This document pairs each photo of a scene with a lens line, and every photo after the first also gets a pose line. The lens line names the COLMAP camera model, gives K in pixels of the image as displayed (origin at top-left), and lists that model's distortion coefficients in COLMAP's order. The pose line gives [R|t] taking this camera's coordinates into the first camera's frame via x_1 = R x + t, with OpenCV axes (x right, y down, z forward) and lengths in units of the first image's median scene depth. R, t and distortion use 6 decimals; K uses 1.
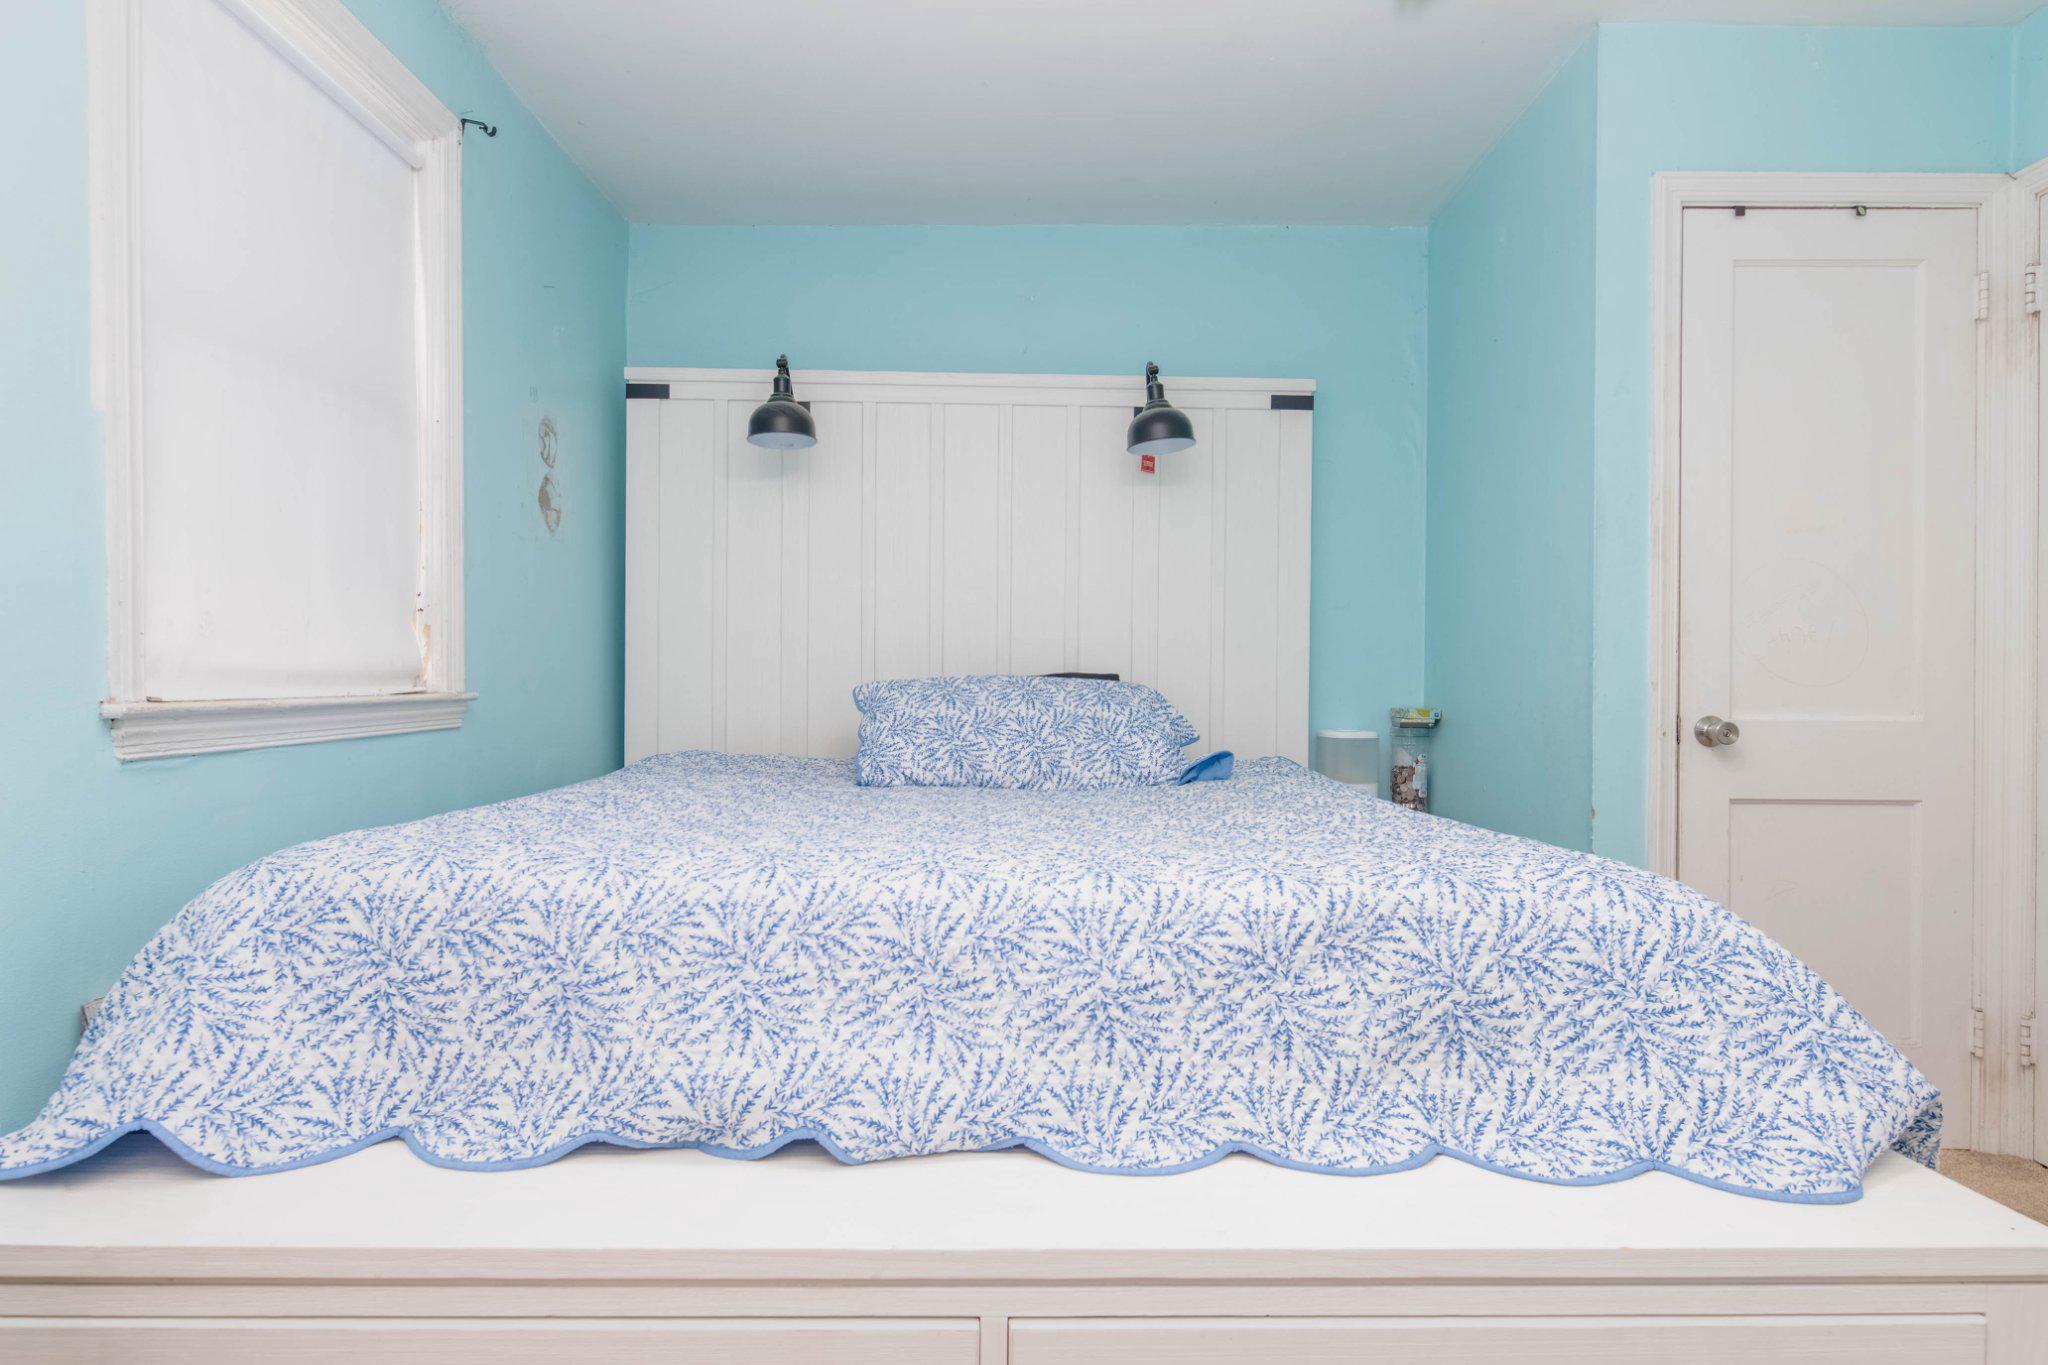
lens RADIAL K [[1177.1, 0, 985.9], [0, 1177.1, 655.1], [0, 0, 1]] dist [0.008068, 0.000116]
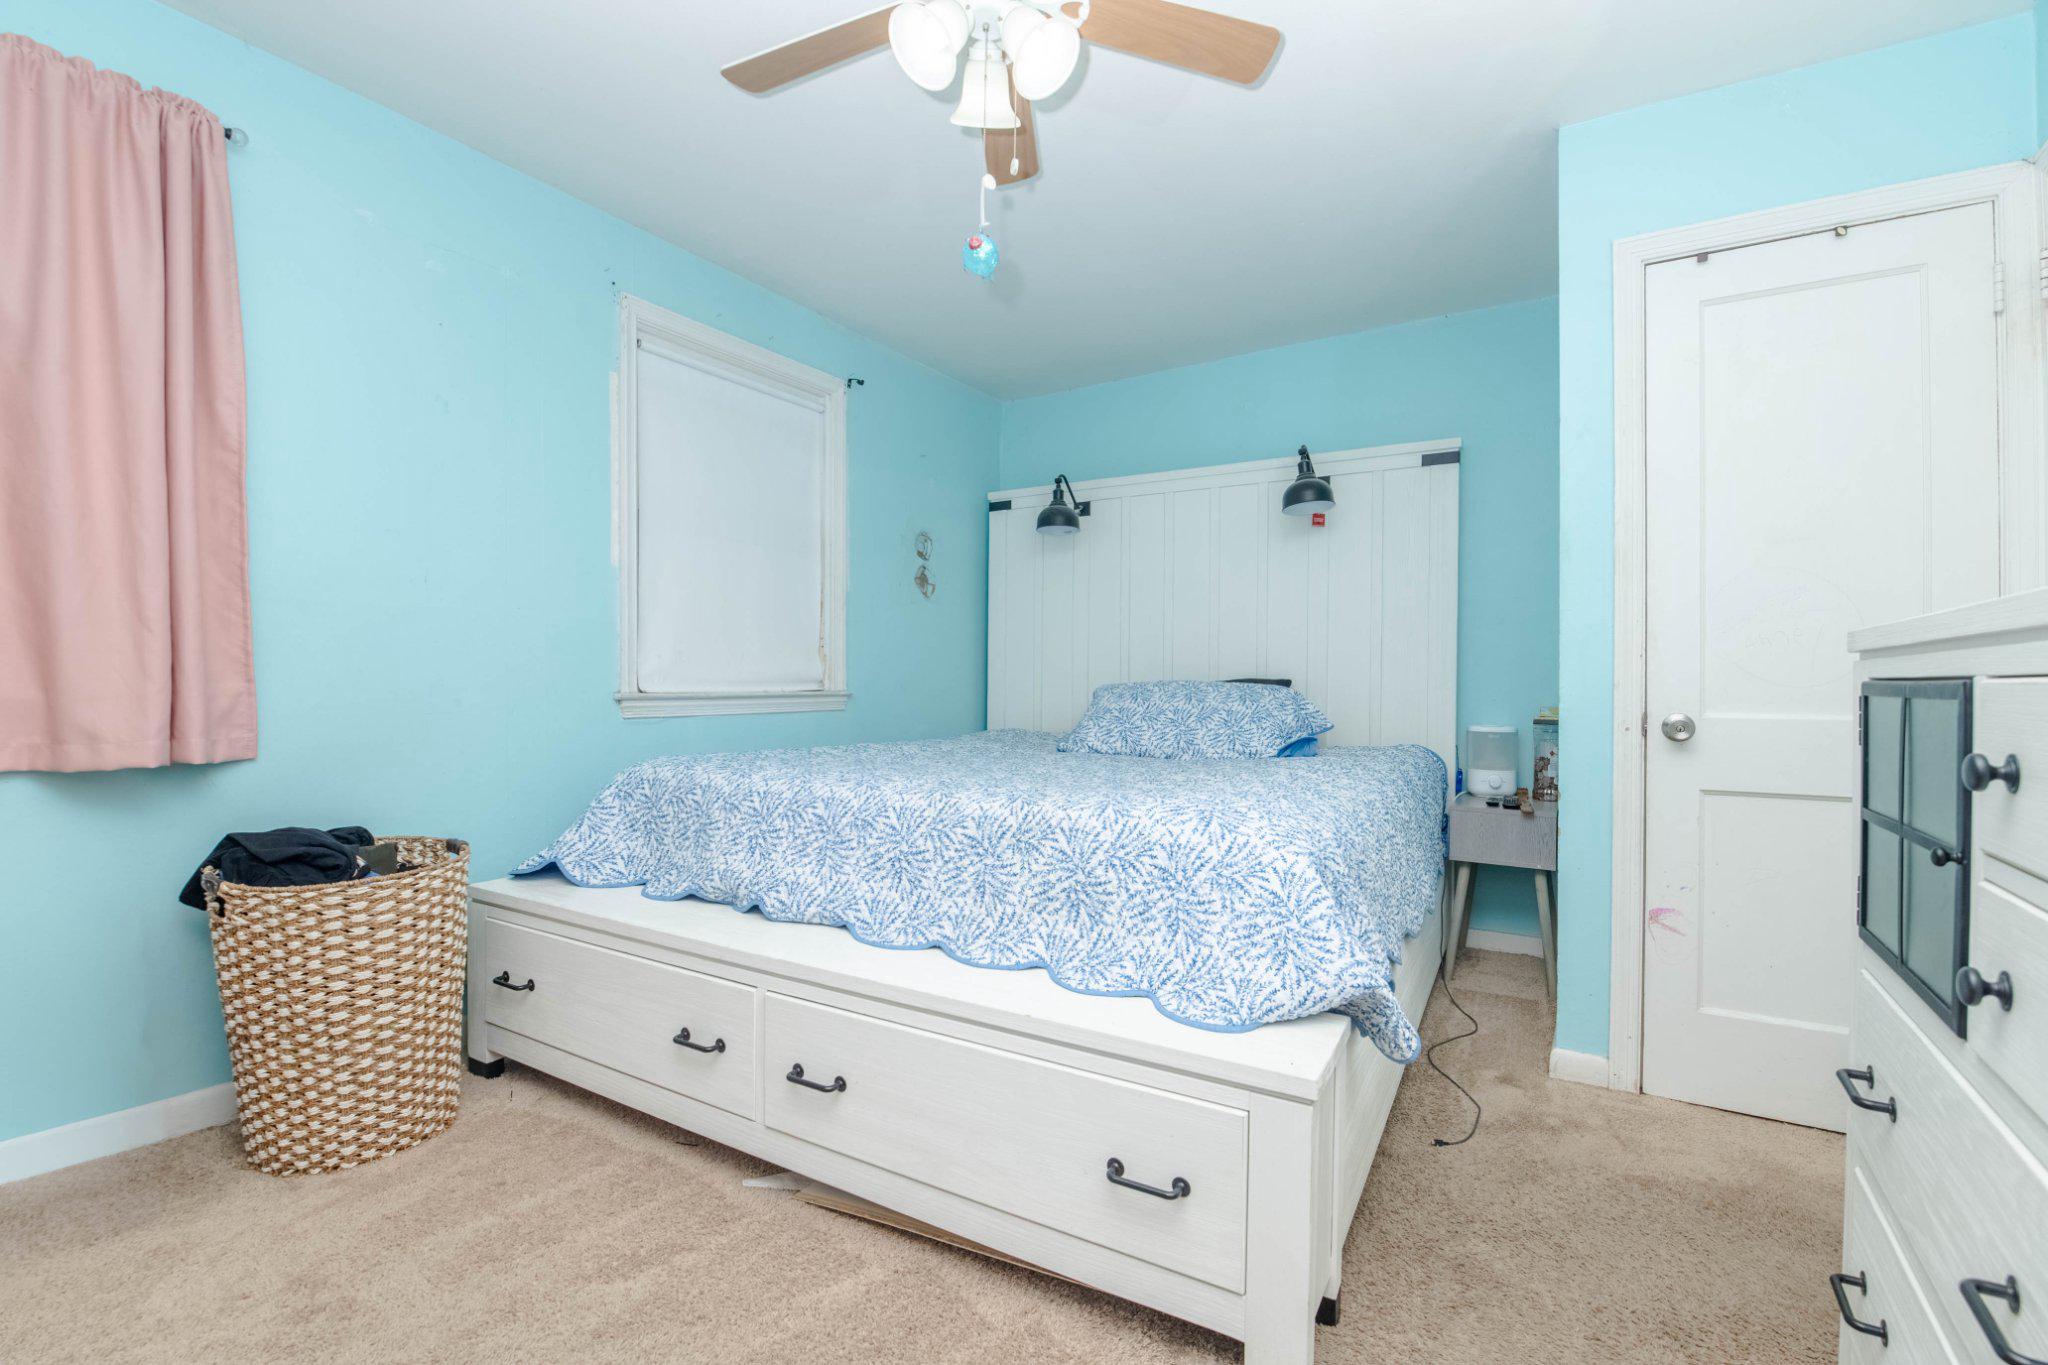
lens RADIAL K [[873.4, 0, 1032.5], [0, 873.4, 687.4], [0, 0, 1]] dist [-0.003043, -0.011414]
pose [[0.857245, 0.001150, -0.514908, 0.966513], [0.009974, 0.999773, 0.018838, 0.009882], [0.514812, -0.021284, 0.857039, -0.036841]]
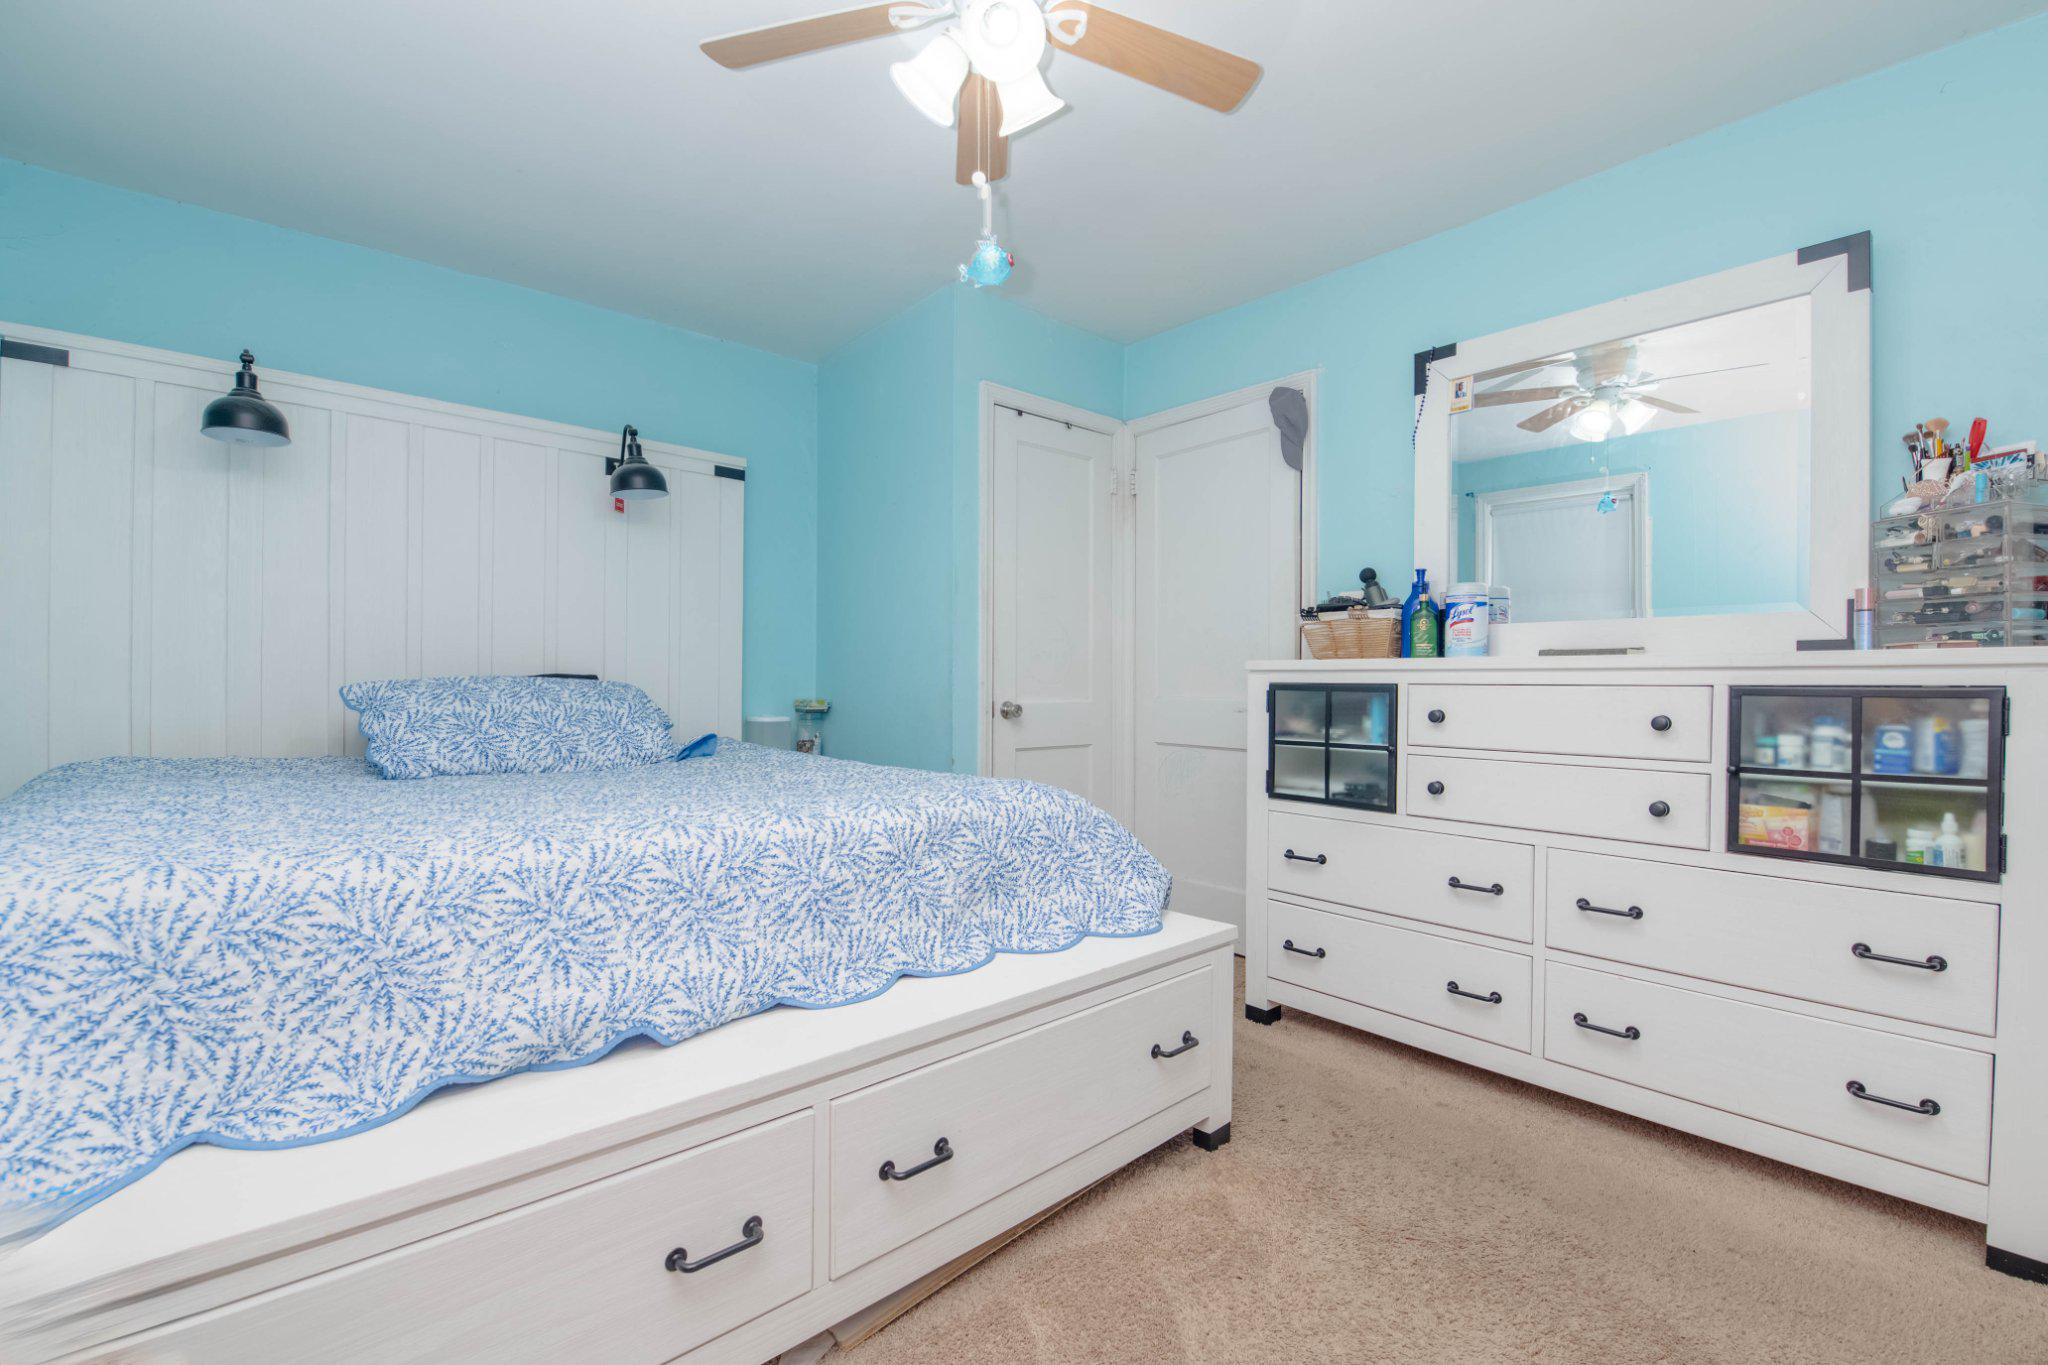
lens RADIAL K [[905.0, 0, 1024.0], [0, 905.0, 682.5], [0, 0, 1]] dist [-0.002159, -0.008328]
pose [[0.742099, -0.001615, 0.670288, -0.471107], [-0.018210, 0.999579, 0.022569, -0.009781], [-0.670043, -0.028954, 0.741758, -0.016624]]
